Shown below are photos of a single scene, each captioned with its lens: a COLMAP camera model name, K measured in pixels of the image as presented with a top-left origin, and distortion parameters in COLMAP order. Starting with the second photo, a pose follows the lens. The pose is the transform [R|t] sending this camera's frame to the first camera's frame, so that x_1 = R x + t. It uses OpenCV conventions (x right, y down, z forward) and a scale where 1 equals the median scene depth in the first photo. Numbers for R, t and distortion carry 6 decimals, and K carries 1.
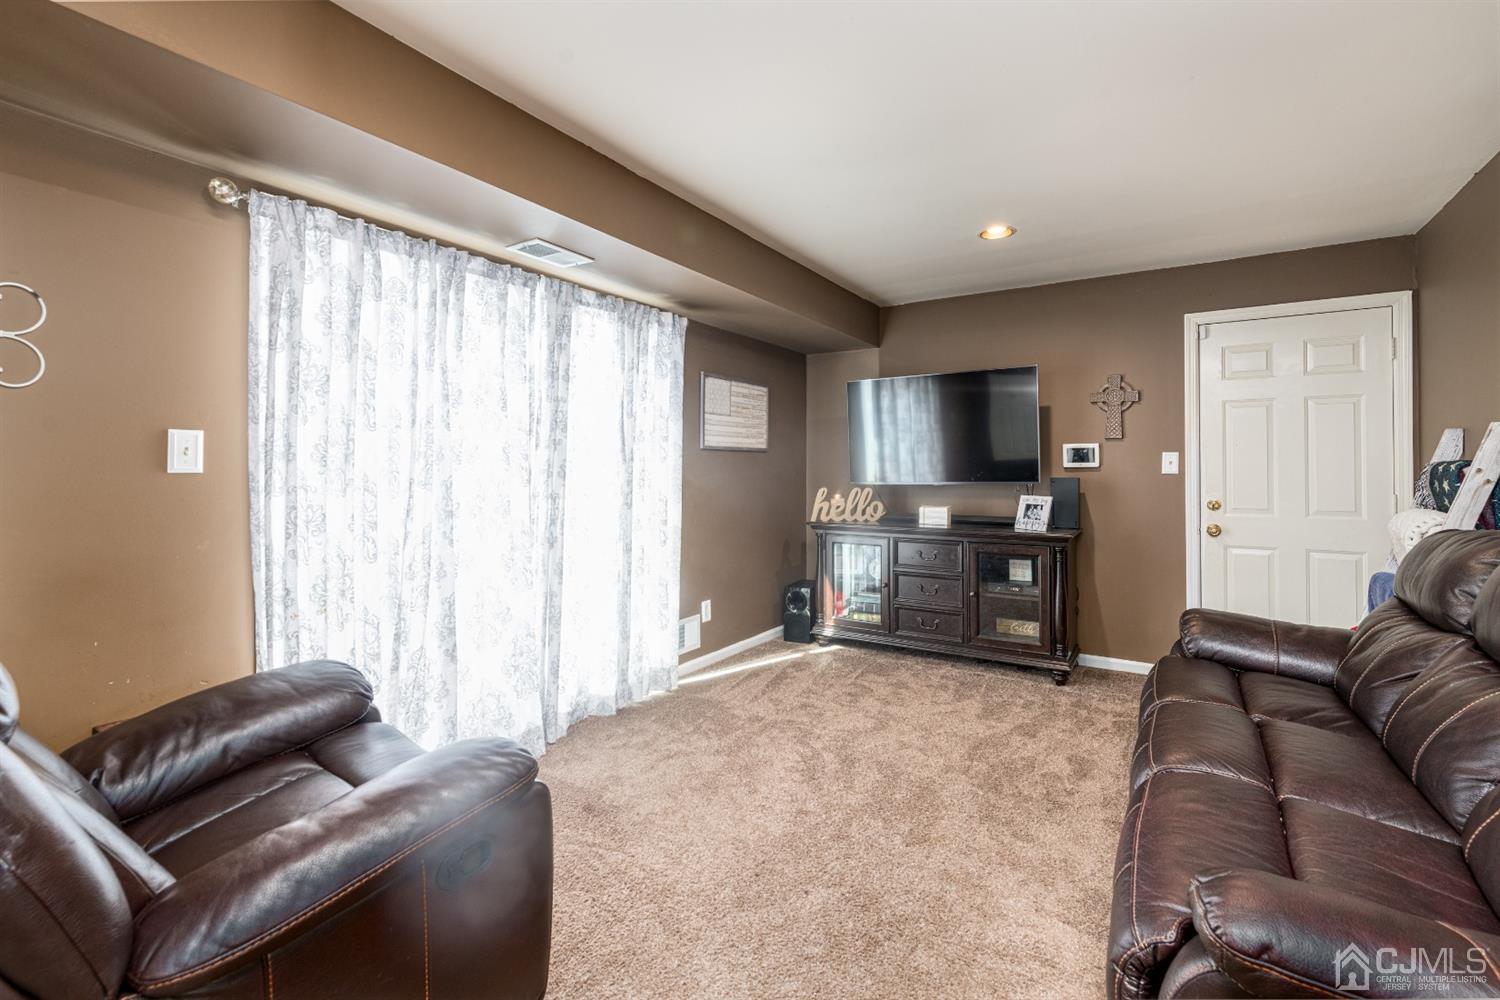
lens RADIAL K [[663.3, 0, 759.8], [0, 663.3, 473.5], [0, 0, 1]] dist [0.000414, -0.000007]
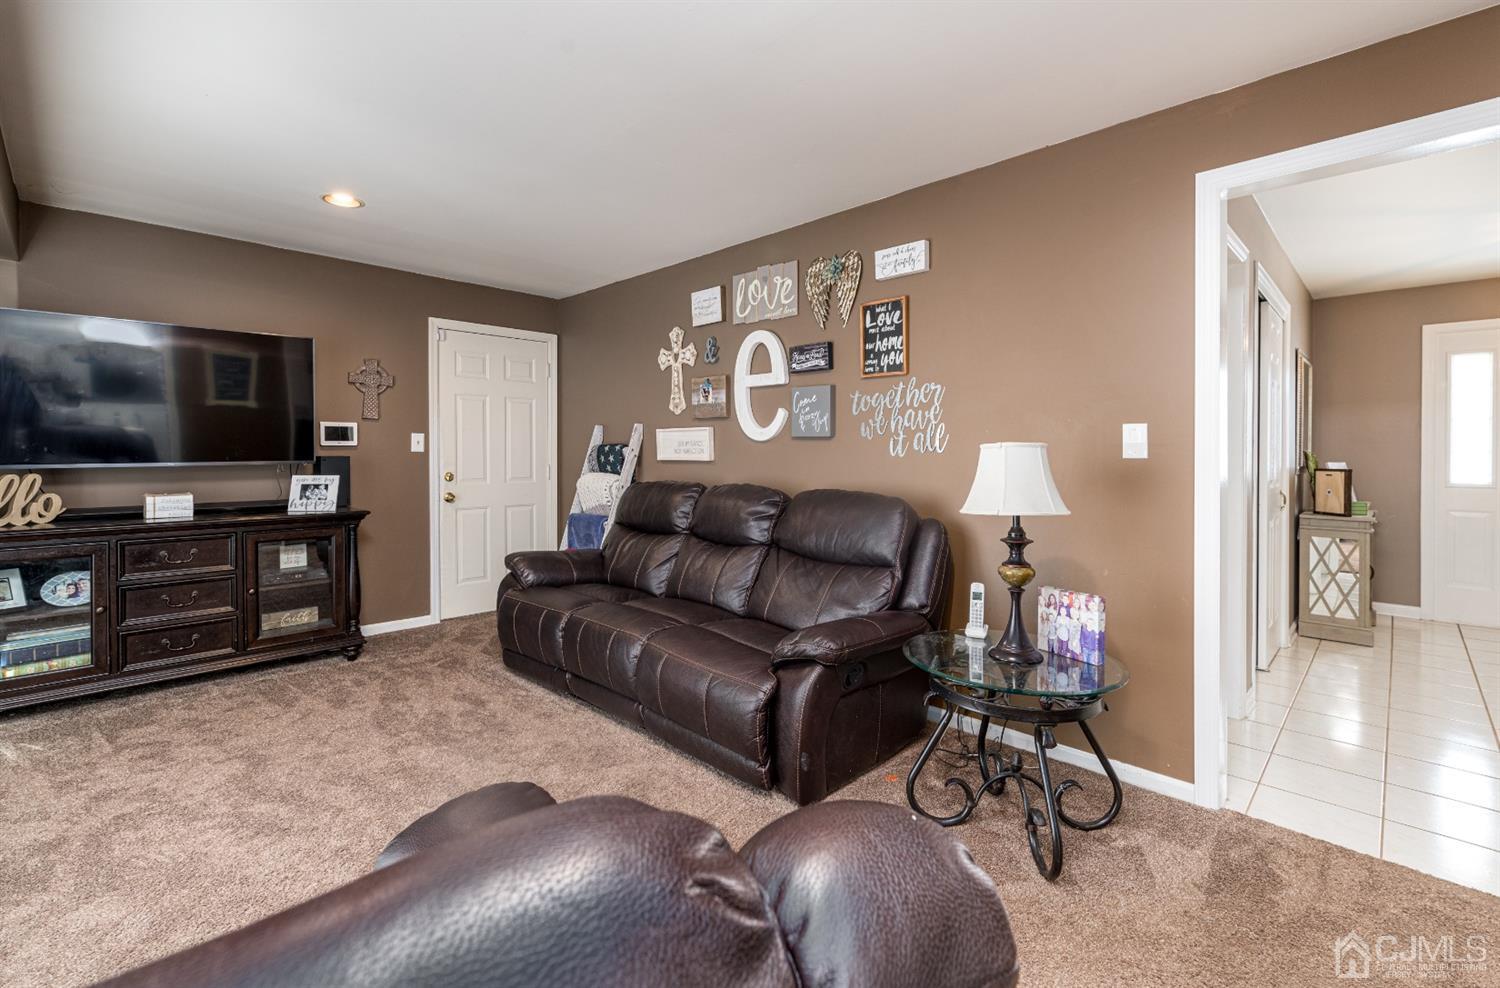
lens RADIAL K [[664.3, 0, 752.1], [0, 664.3, 460.4], [0, 0, 1]] dist [-0.001091, -0.000223]
pose [[0.203966, -0.016049, 0.978846, -0.415909], [0.000019, 0.999866, 0.016390, -0.003558], [-0.978978, -0.003325, 0.203939, 0.194946]]
